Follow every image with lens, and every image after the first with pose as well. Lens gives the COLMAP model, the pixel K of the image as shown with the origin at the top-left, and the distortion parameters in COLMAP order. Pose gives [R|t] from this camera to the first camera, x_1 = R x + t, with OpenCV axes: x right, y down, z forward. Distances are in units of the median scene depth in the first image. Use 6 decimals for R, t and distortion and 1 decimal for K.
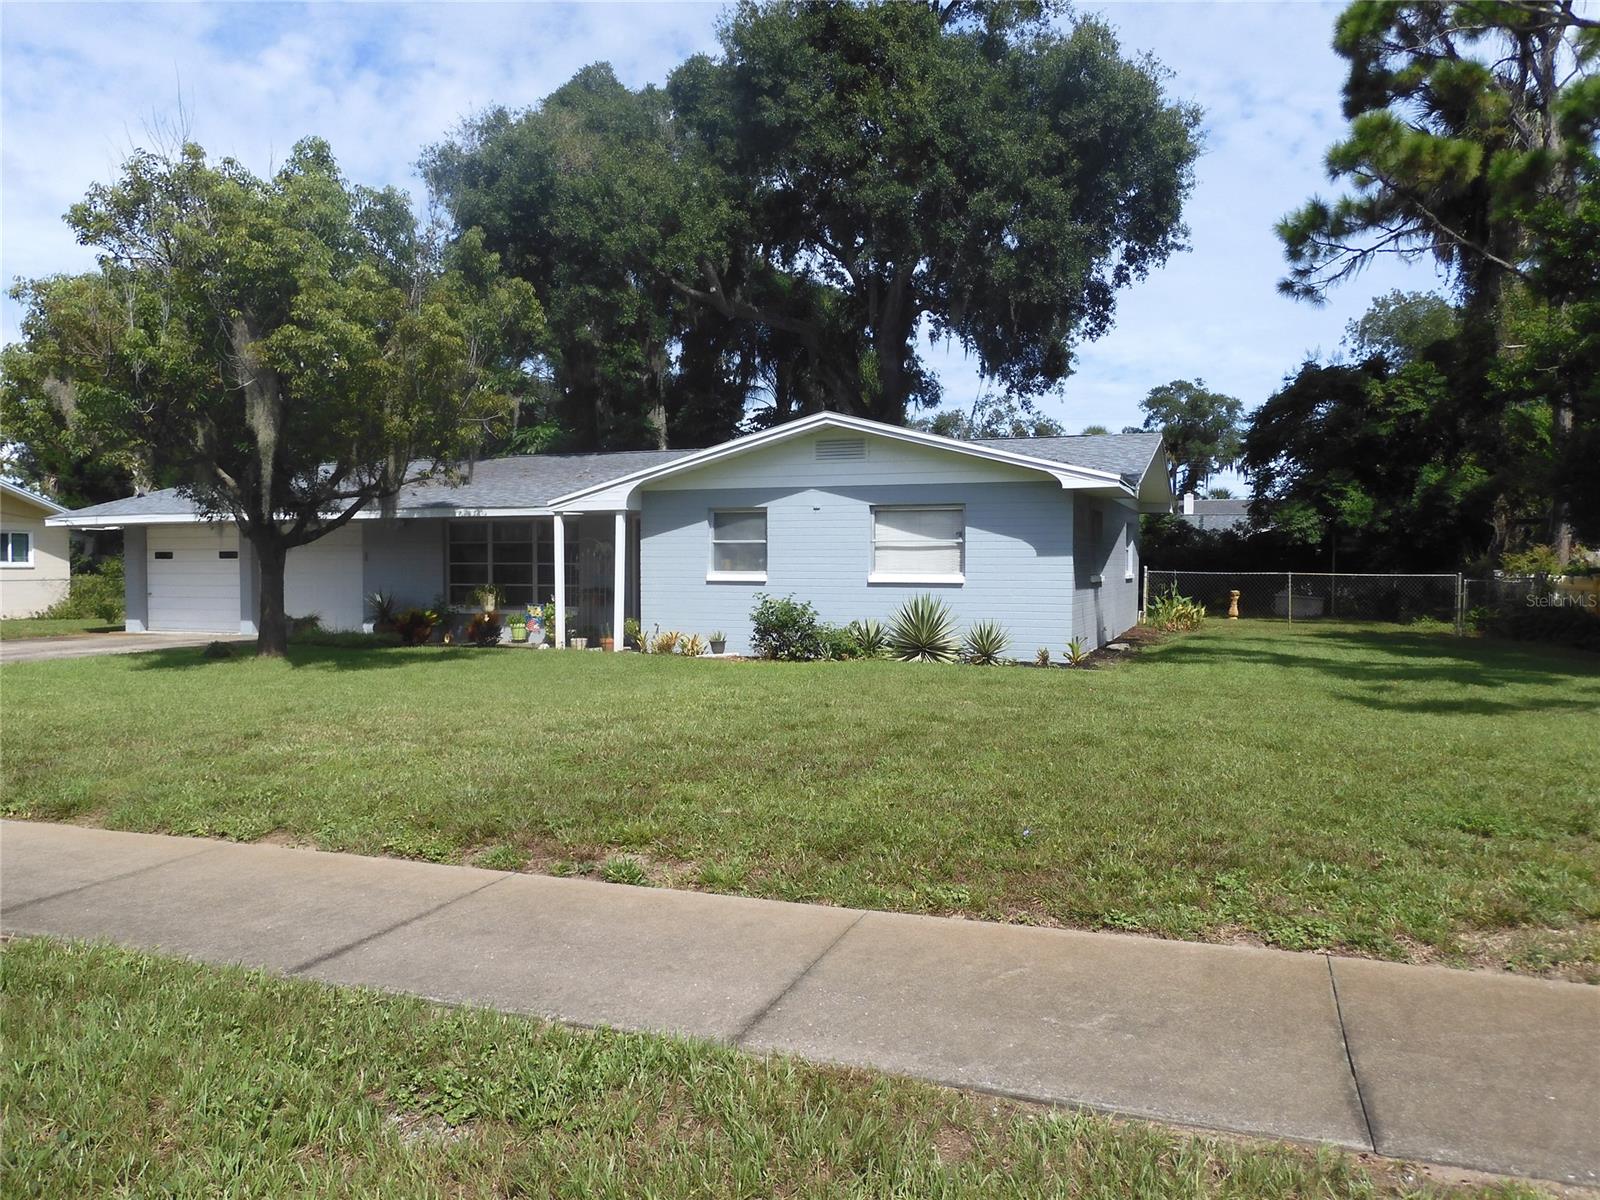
lens RADIAL K [[1130.4, 0, 800.0], [0, 1130.4, 600.0], [0, 0, 1]] dist [0.021938, -0.003992]
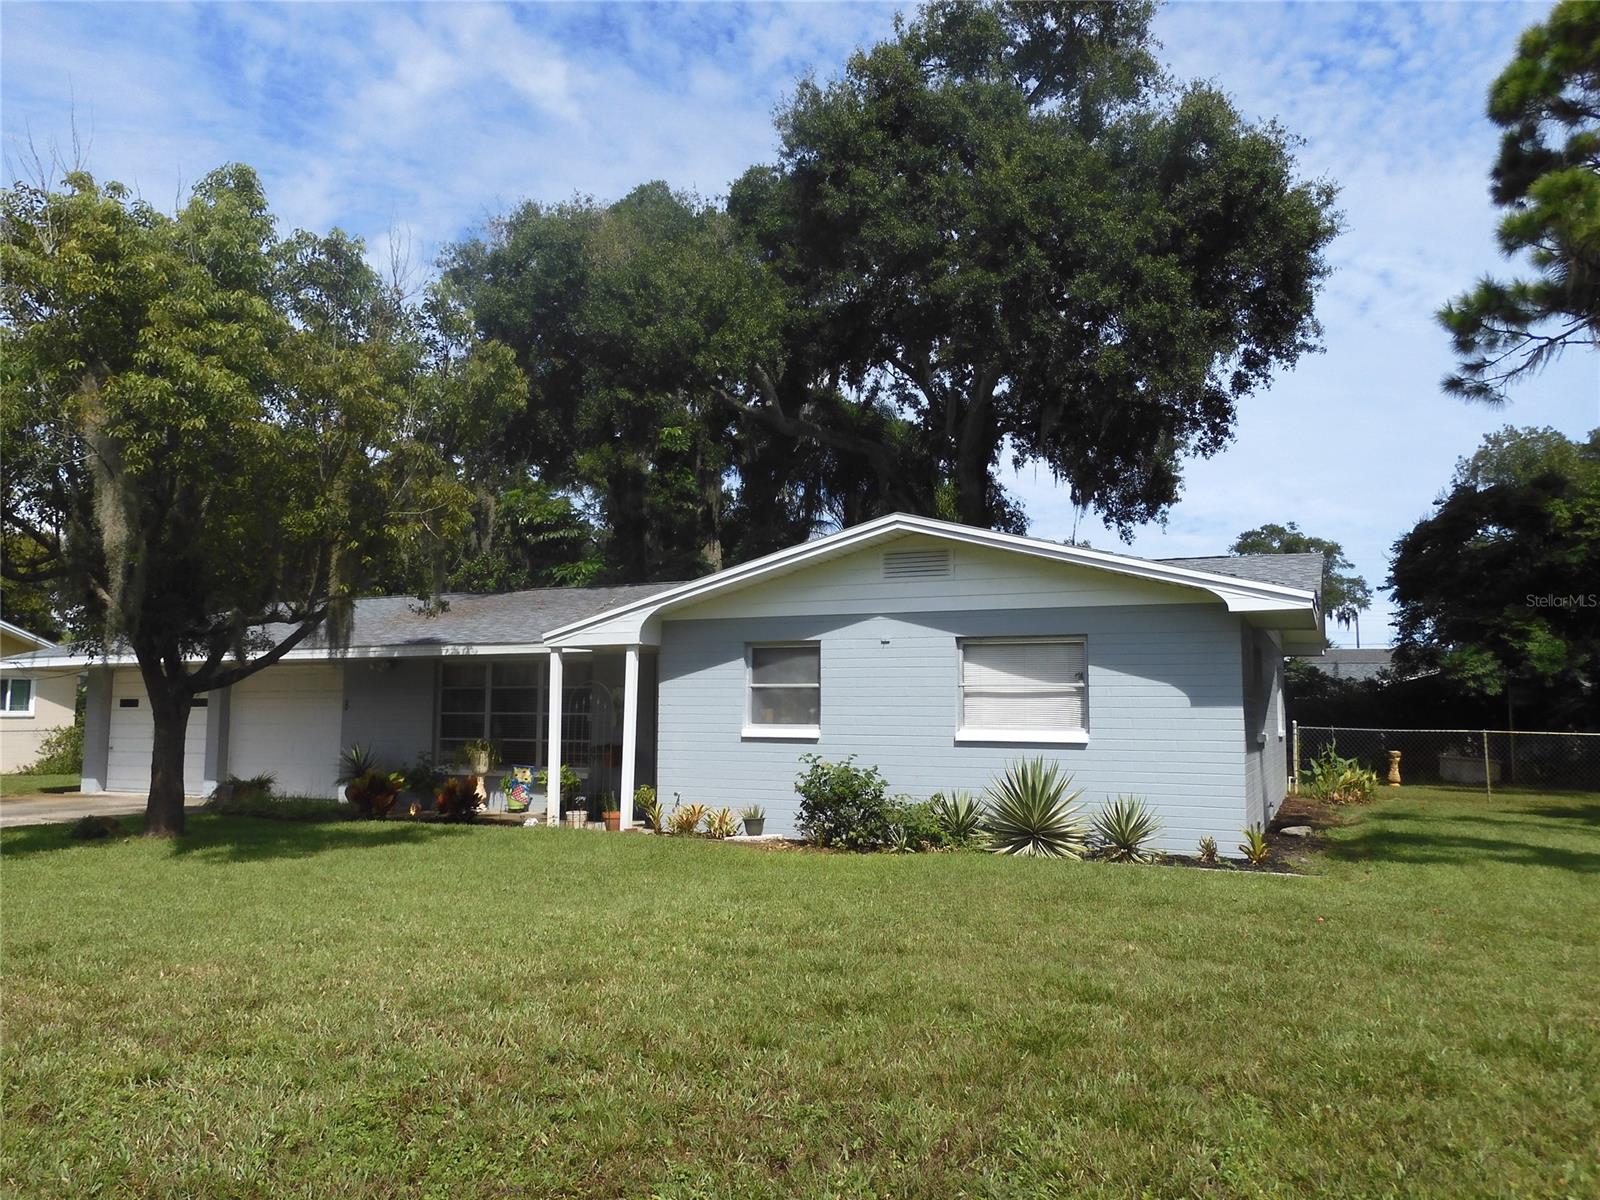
lens RADIAL K [[1130.4, 0, 800.0], [0, 1130.4, 600.0], [0, 0, 1]] dist [0.021938, -0.003992]
pose [[0.997914, -0.001863, -0.064524, 0.004682], [-0.006743, 0.991108, -0.132890, -0.005559], [0.064198, 0.133048, 0.989028, 0.174538]]
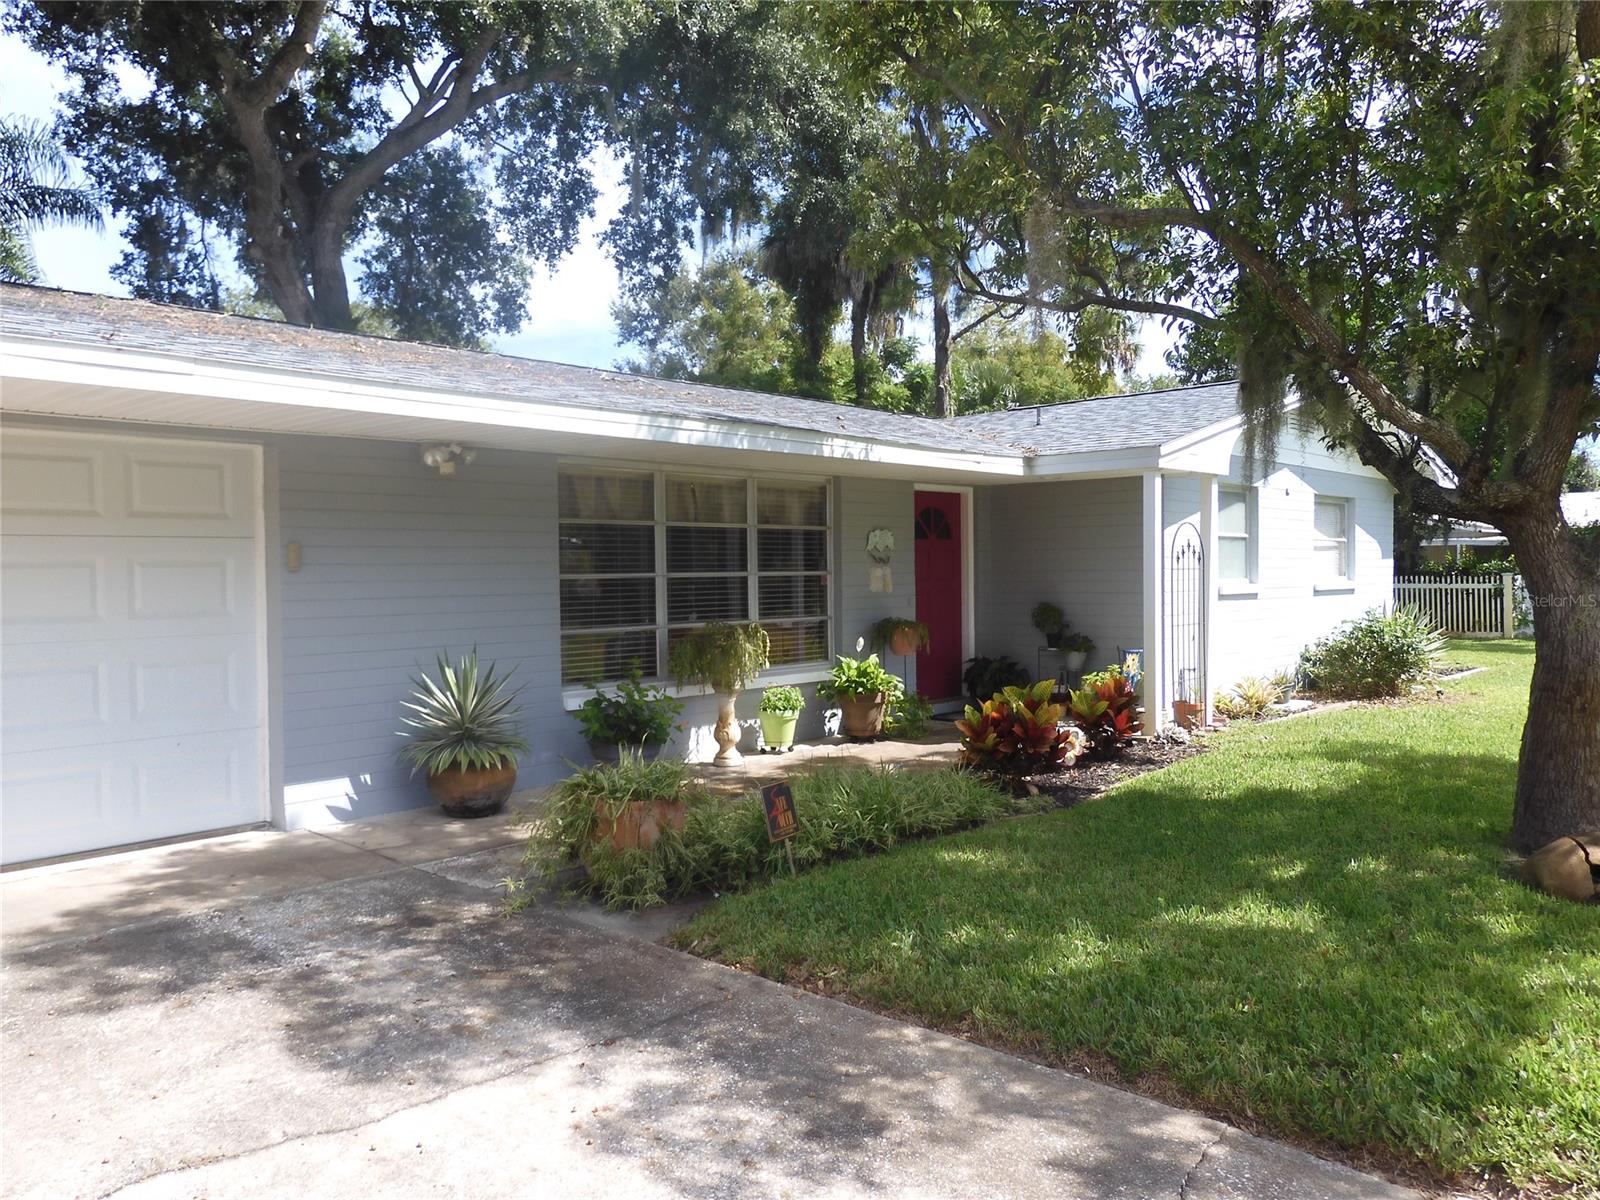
lens RADIAL K [[1130.4, 0, 800.0], [0, 1130.4, 600.0], [0, 0, 1]] dist [0.021938, -0.003992]
pose [[0.406159, -0.020670, 0.913569, -0.574214], [0.048817, 0.998807, 0.000896, -0.019096], [-0.912498, 0.044234, 0.406684, 0.712320]]
